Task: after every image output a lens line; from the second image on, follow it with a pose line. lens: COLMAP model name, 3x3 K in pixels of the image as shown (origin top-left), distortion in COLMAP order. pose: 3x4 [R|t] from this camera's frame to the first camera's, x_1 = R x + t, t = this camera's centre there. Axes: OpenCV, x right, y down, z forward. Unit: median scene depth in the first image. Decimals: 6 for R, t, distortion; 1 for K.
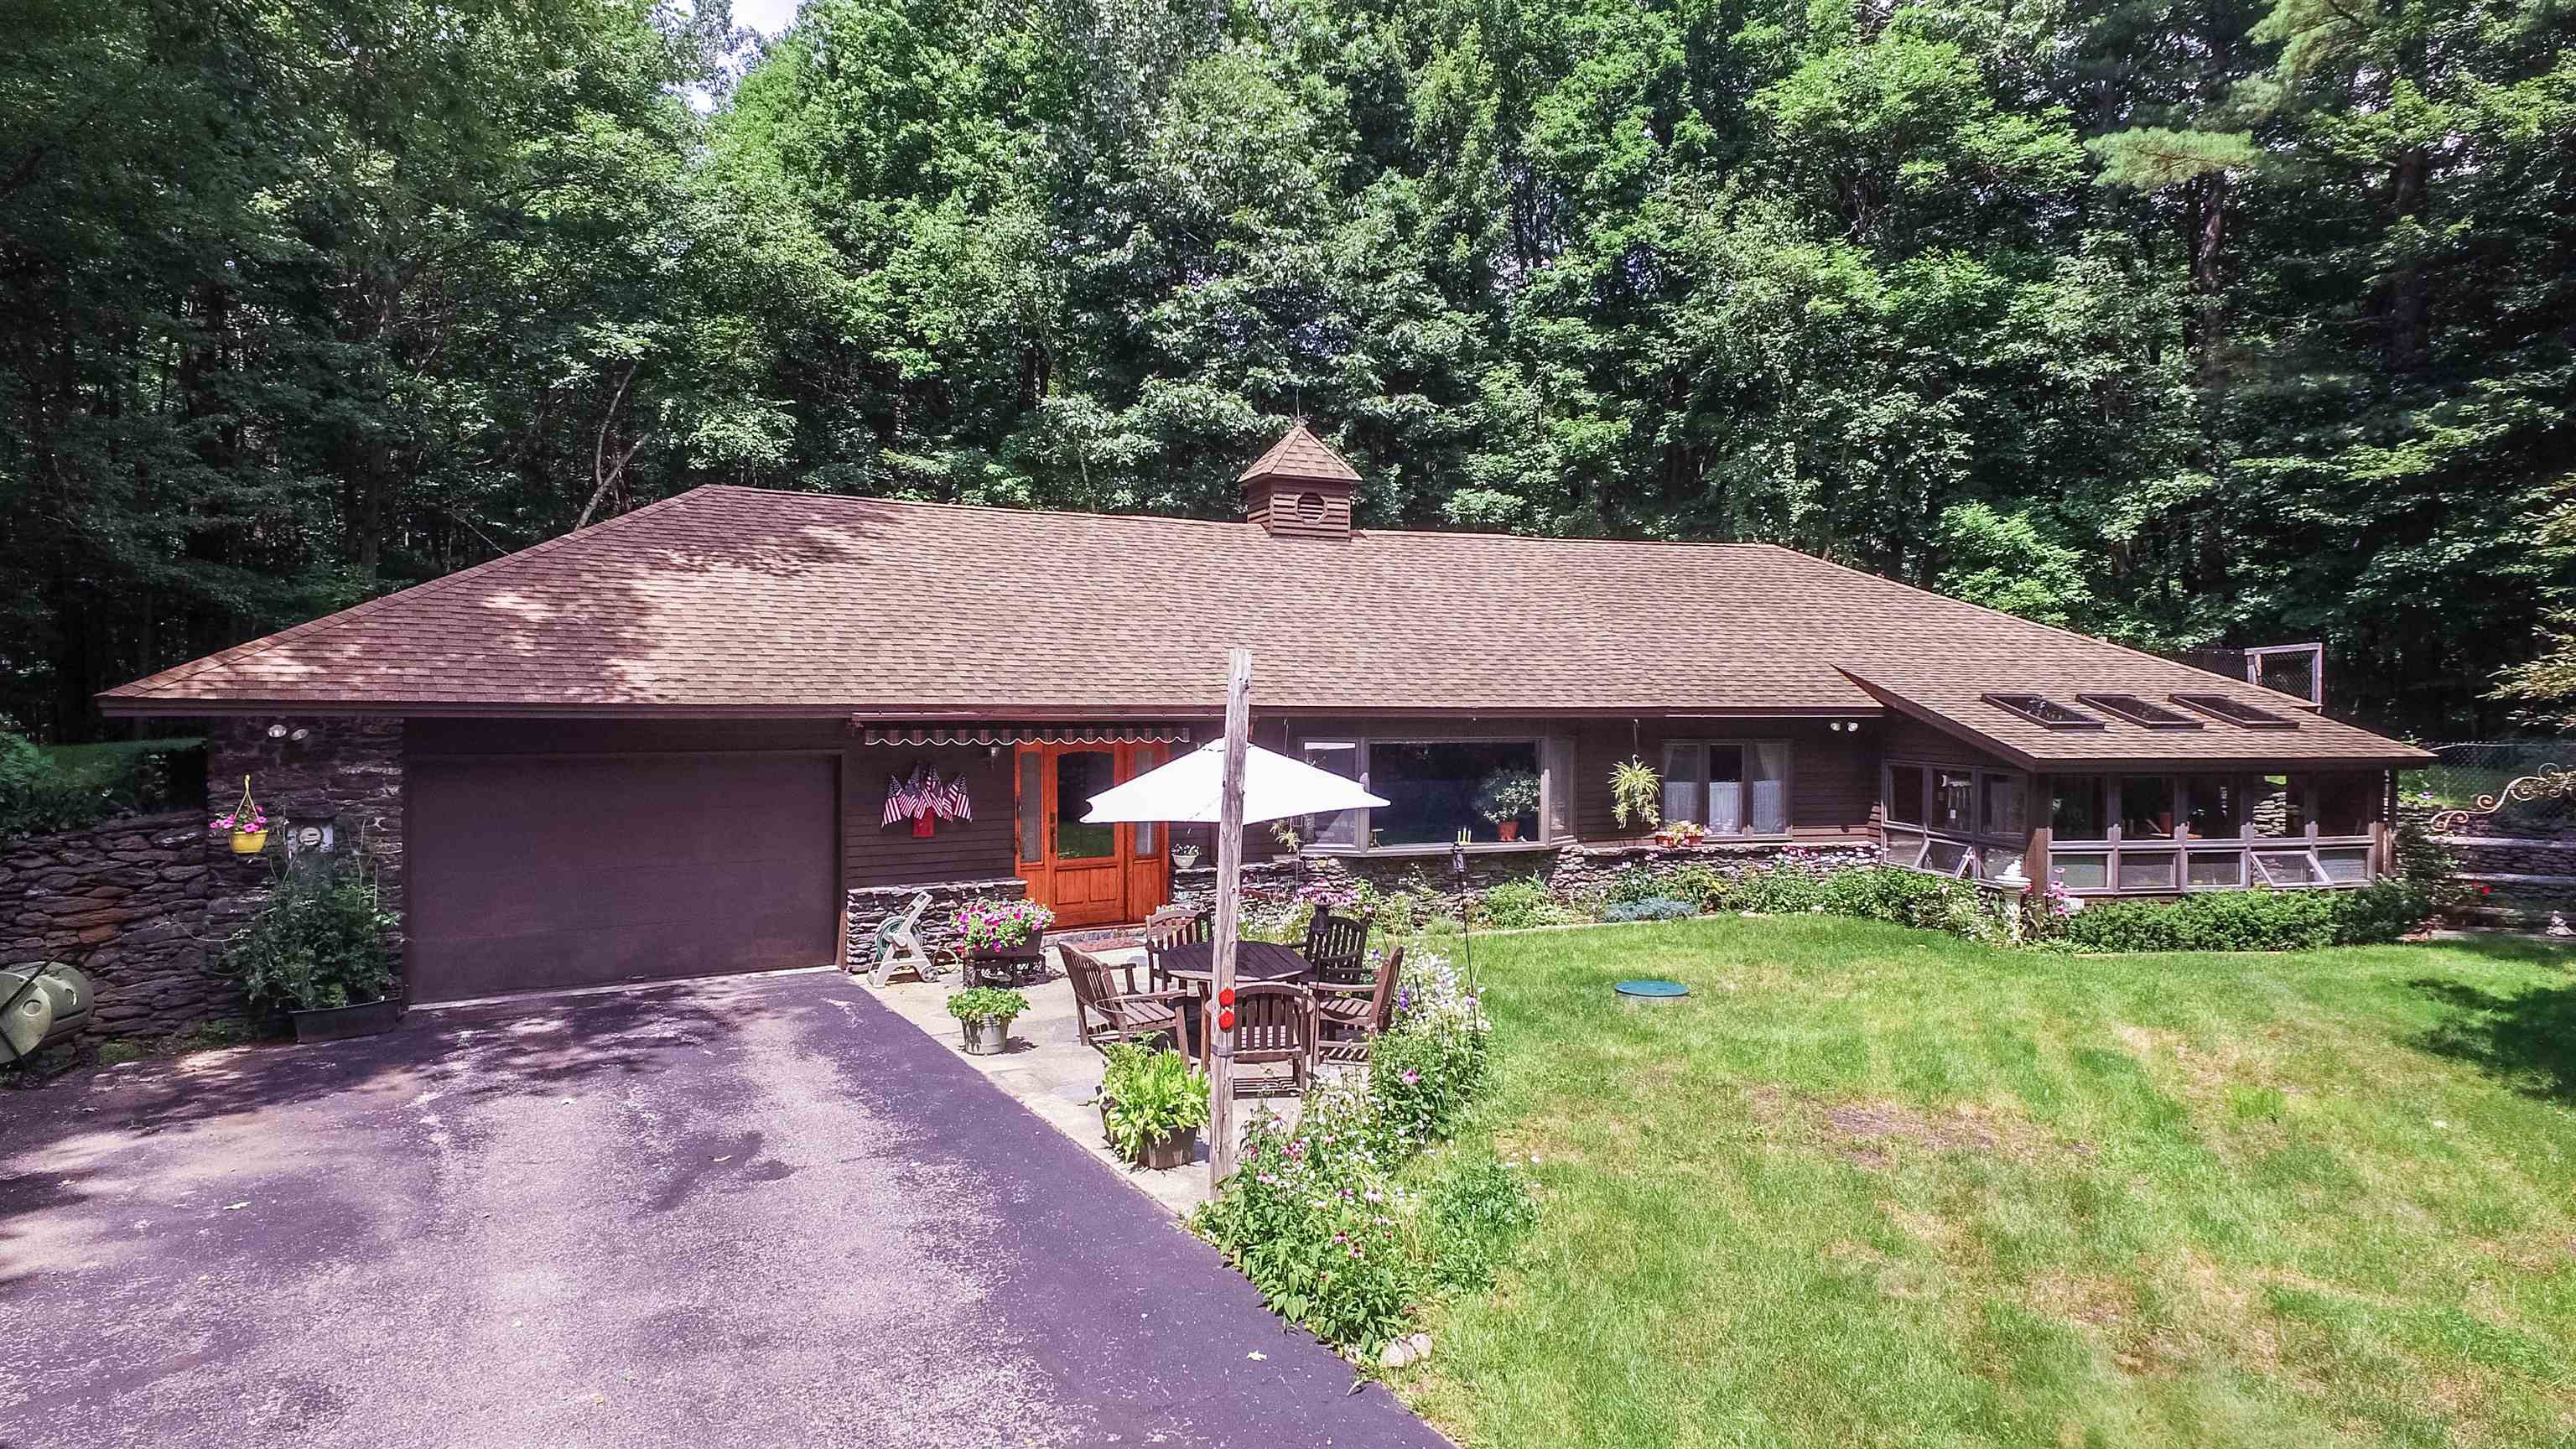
lens RADIAL K [[1436.0, 0, 1288.0], [0, 1436.0, 724.5], [0, 0, 1]] dist [0.010231, -0.002927]
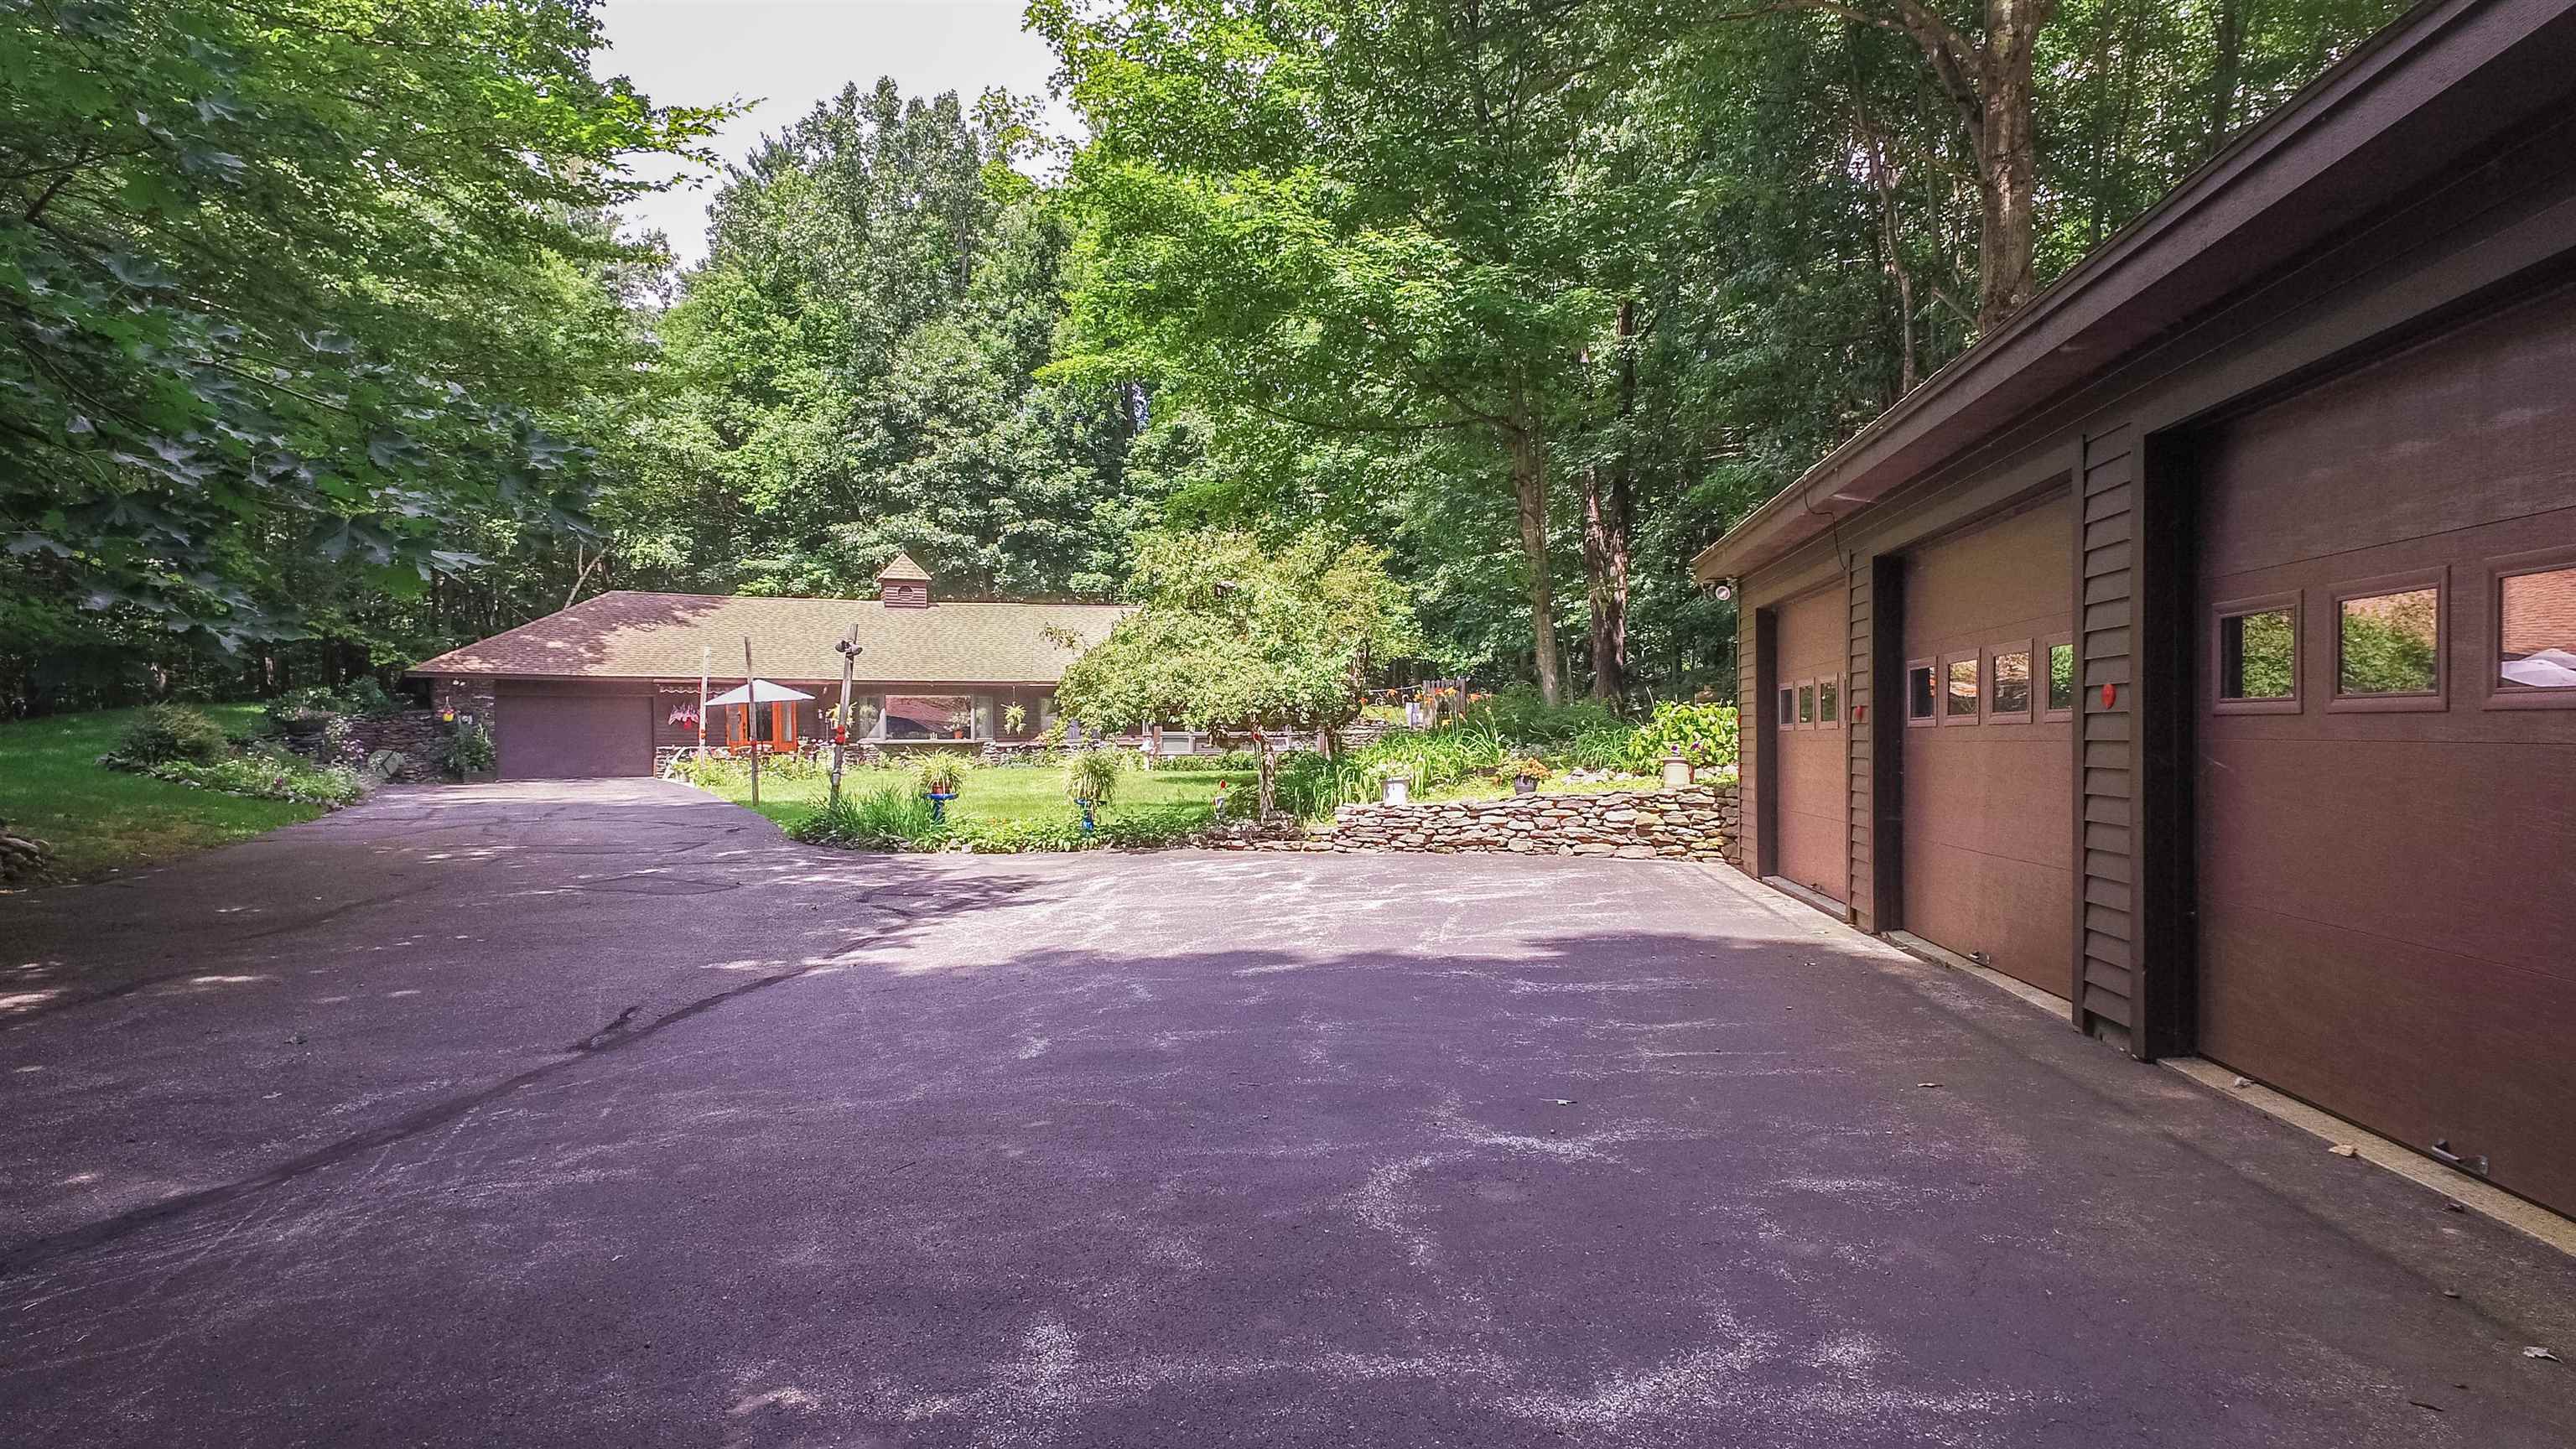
lens RADIAL K [[1432.9, 0, 1279.2], [0, 1432.9, 791.7], [0, 0, 1]] dist [-0.005061, -0.001194]
pose [[0.999737, -0.015172, -0.017178, 0.417130], [0.015398, 0.999795, 0.013140, 0.084242], [0.016975, -0.013401, 0.999766, -0.763126]]
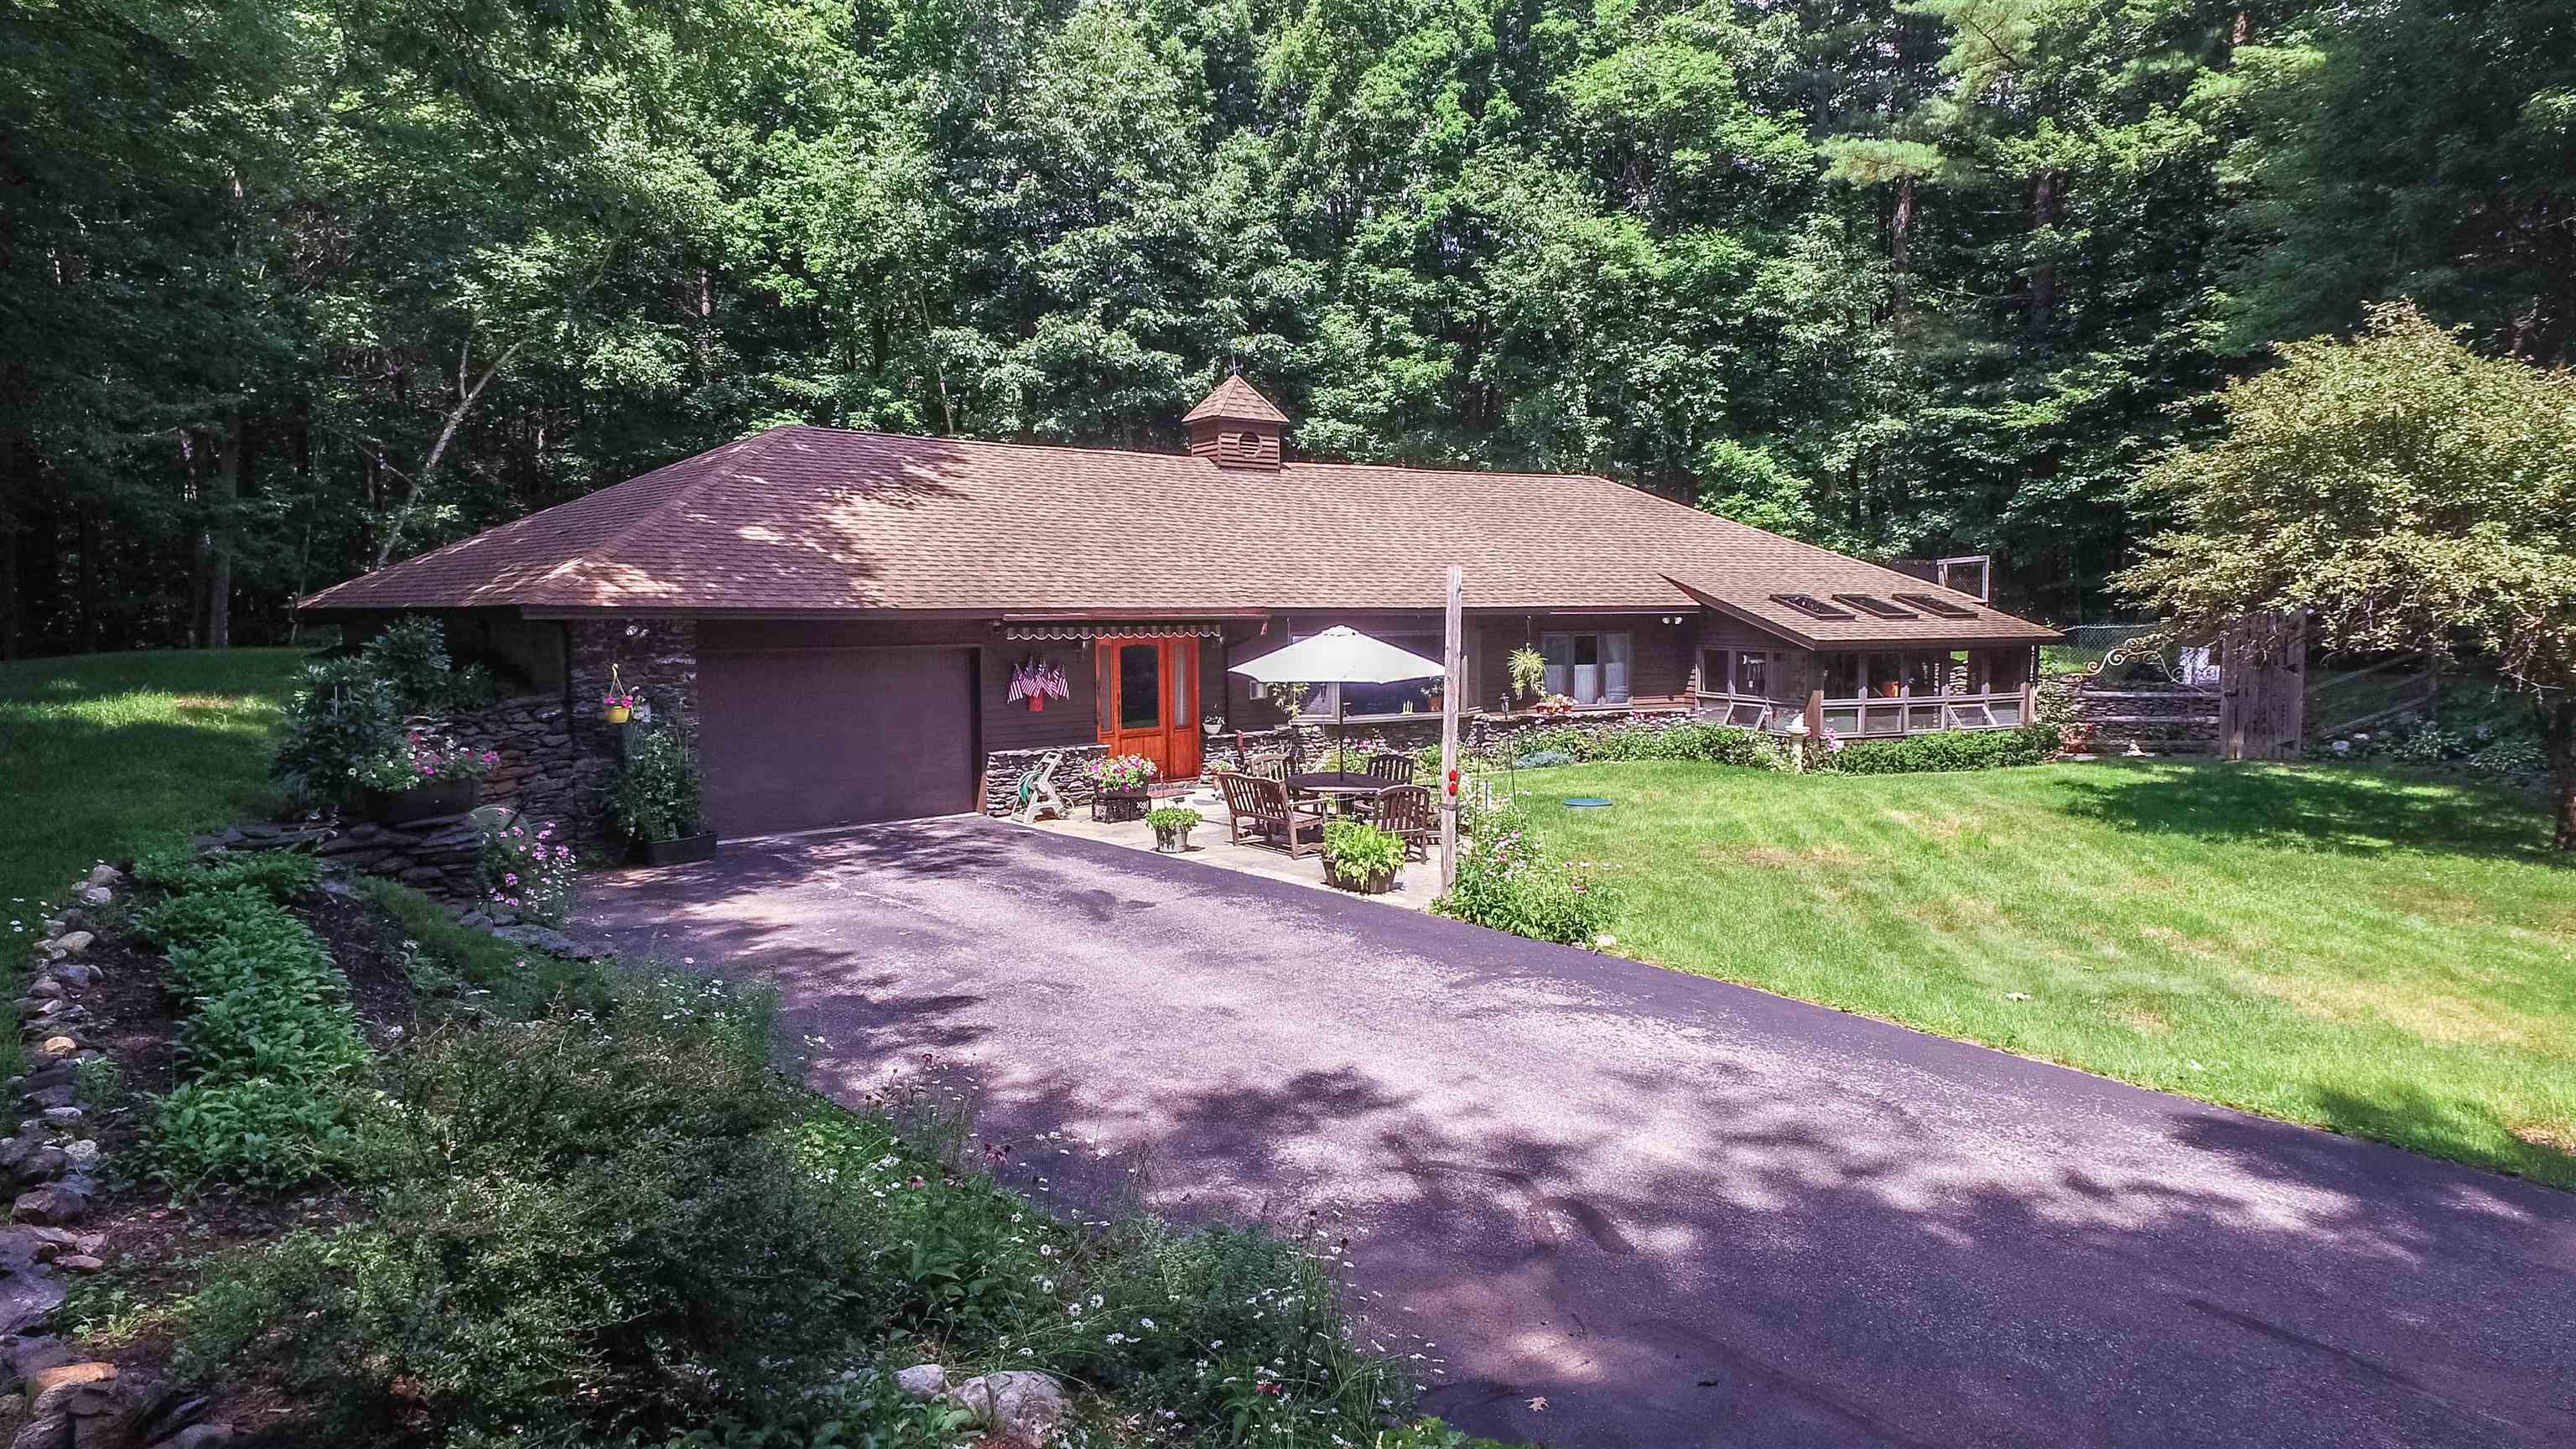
lens RADIAL K [[1461.7, 0, 1280.1], [0, 1461.7, 730.5], [0, 0, 1]] dist [-0.002606, 0.001156]
pose [[0.981426, -0.025437, 0.190146, -0.139363], [0.012993, 0.997708, 0.066407, 0.005340], [-0.191400, -0.062703, 0.979507, -0.156553]]
